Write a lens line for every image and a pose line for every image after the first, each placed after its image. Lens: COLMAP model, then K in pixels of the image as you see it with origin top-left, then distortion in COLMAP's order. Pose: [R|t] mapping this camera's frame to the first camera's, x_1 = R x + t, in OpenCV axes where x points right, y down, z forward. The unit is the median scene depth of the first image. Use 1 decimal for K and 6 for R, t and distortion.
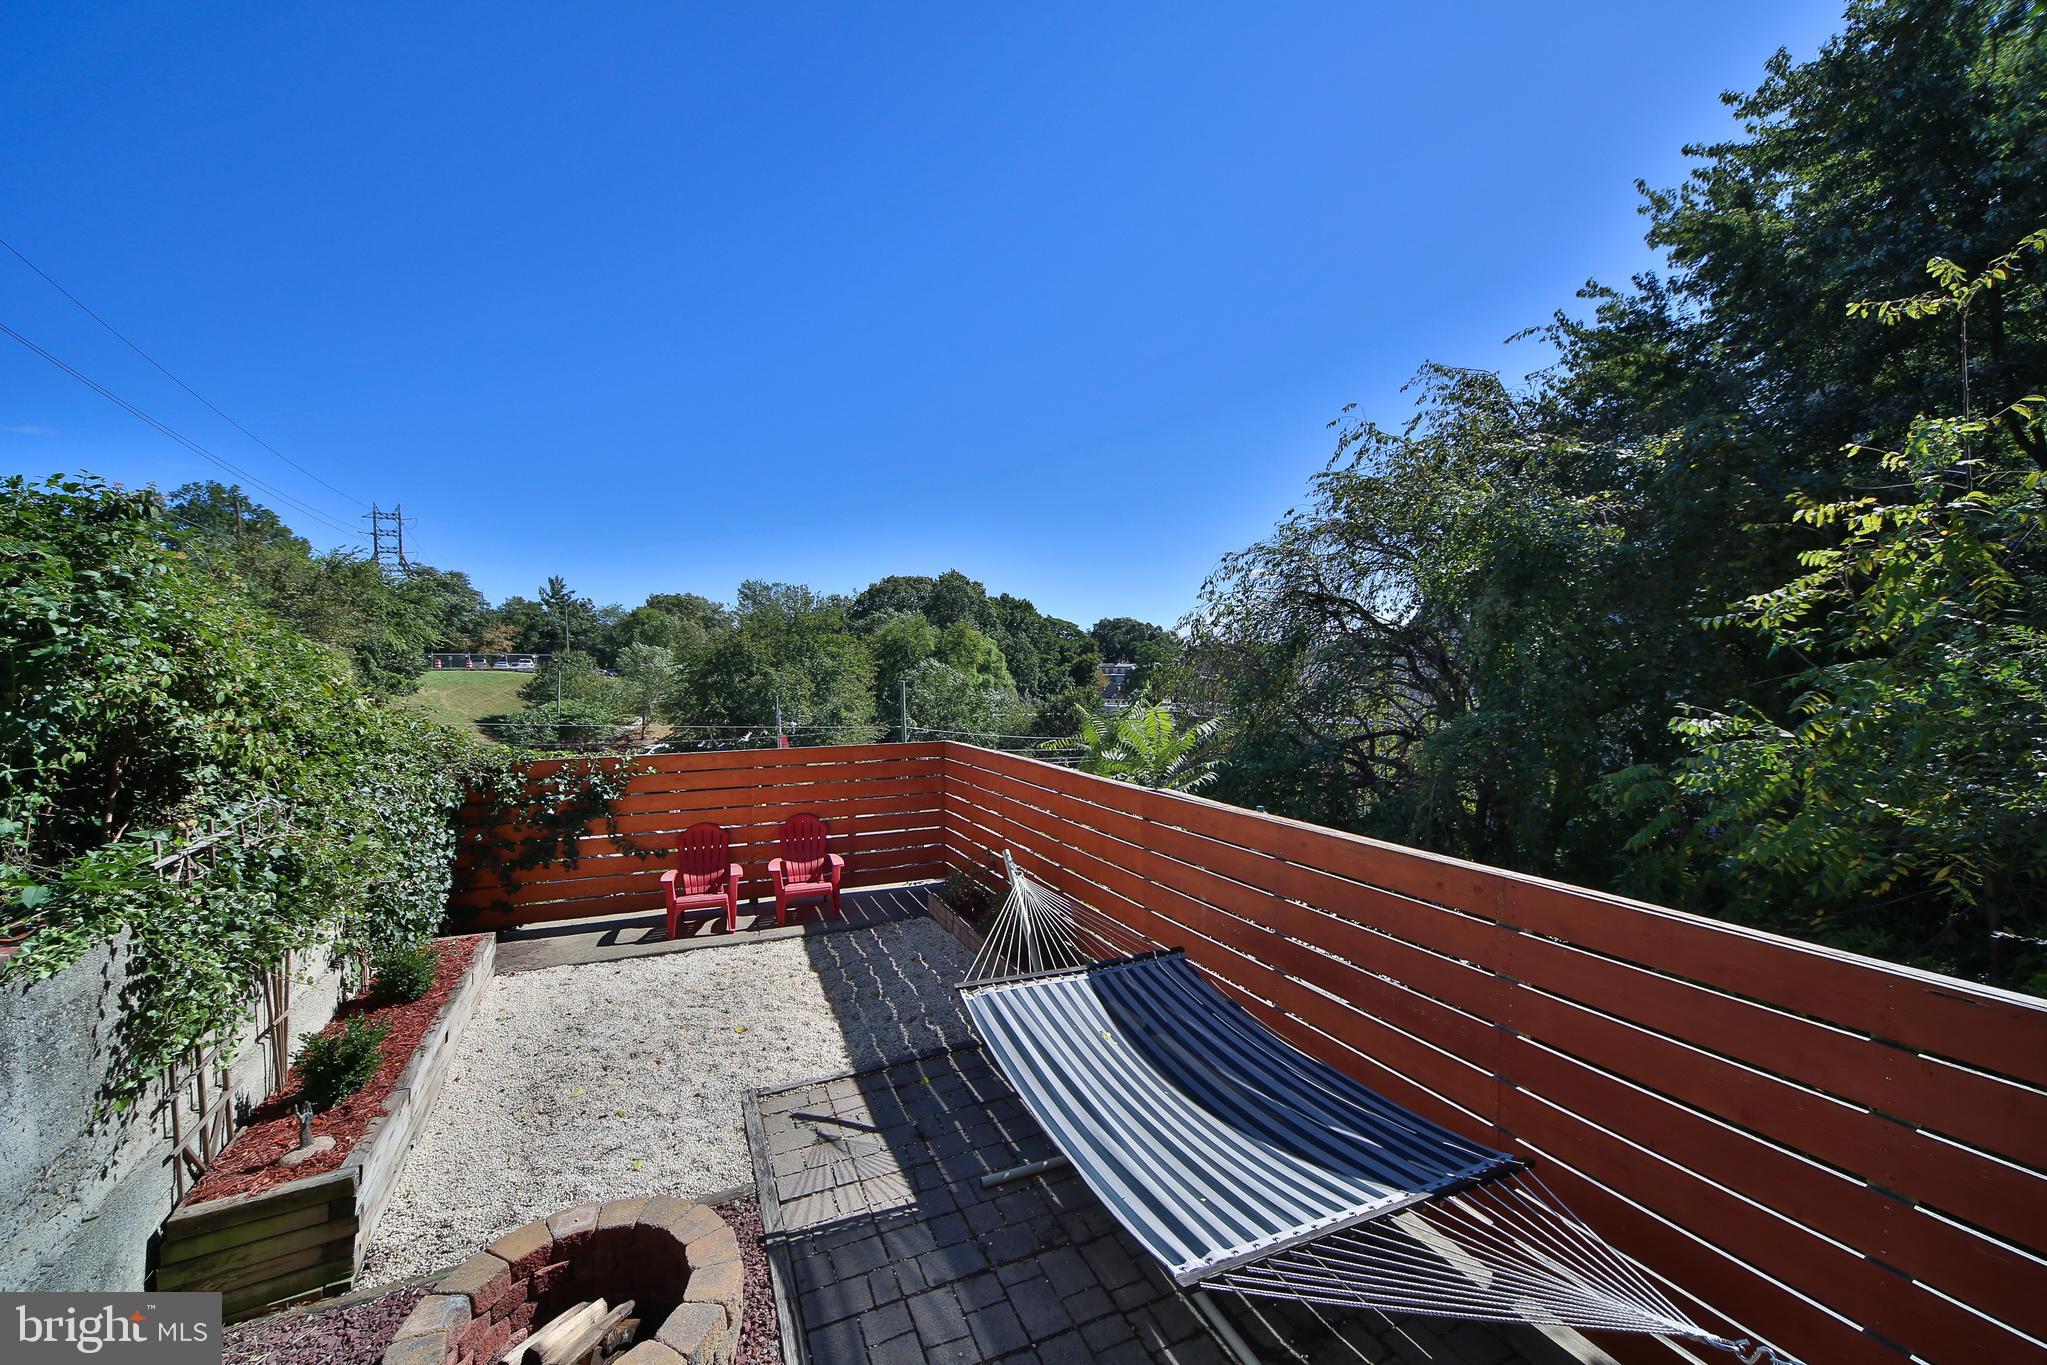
lens RADIAL K [[751.3, 0, 1025.8], [0, 751.3, 708.5], [0, 0, 1]] dist [-0.000373, 0.000031]
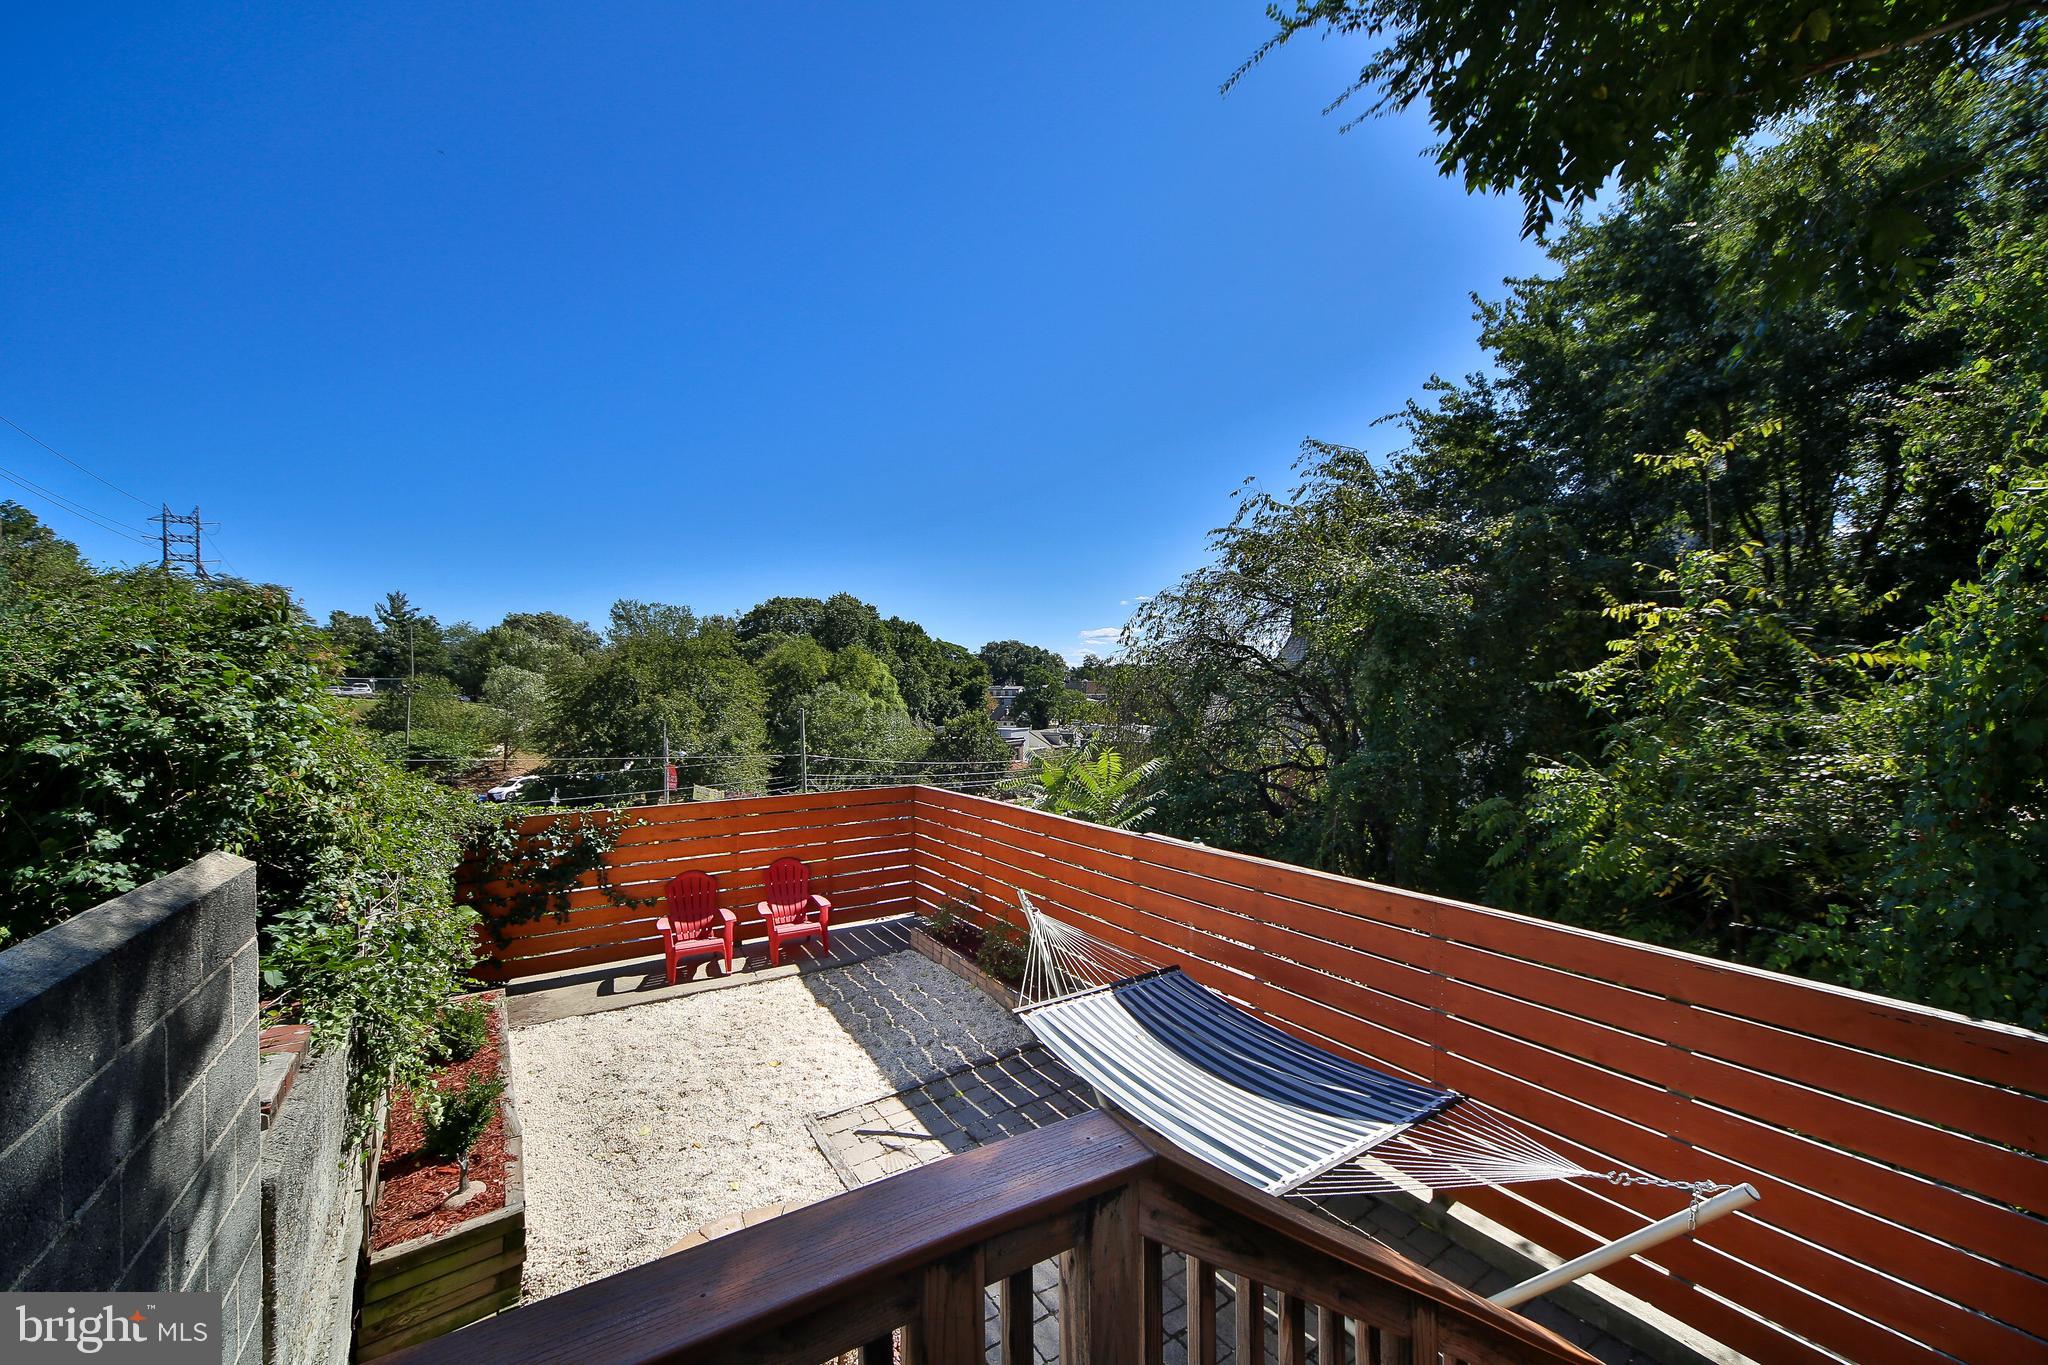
lens RADIAL K [[742.6, 0, 1031.0], [0, 742.6, 715.1], [0, 0, 1]] dist [0.003353, 0.000022]
pose [[0.988282, -0.005096, 0.152557, -0.123764], [0.008448, 0.999737, -0.021333, -0.038913], [-0.152408, 0.022372, 0.988064, -0.100189]]
